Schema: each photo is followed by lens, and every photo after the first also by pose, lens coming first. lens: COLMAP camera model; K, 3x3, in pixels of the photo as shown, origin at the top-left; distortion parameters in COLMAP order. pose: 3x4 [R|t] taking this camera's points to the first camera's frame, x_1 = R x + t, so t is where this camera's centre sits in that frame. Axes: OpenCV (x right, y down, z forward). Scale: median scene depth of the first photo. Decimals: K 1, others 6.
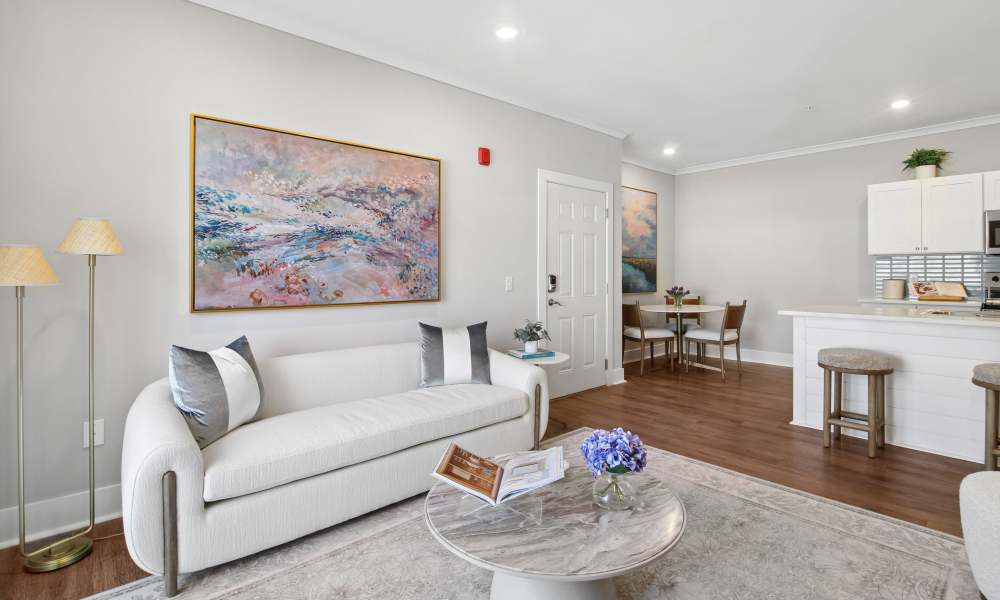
lens RADIAL K [[472.8, 0, 503.4], [0, 472.8, 273.2], [0, 0, 1]] dist [-0.017497, 0.000073]
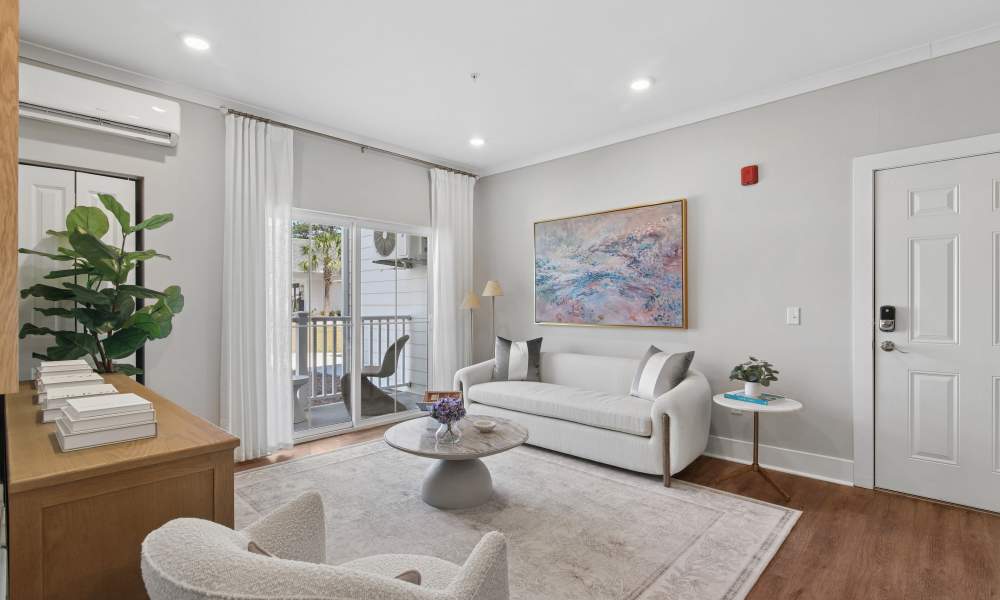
lens RADIAL K [[465.3, 0, 502.0], [0, 465.3, 304.3], [0, 0, 1]] dist [-0.014274, 0.000054]
pose [[0.081323, 0.007230, -0.996662, 1.012388], [0.005124, 0.999957, 0.007672, -0.009570], [0.996675, -0.005731, 0.081283, 0.560104]]
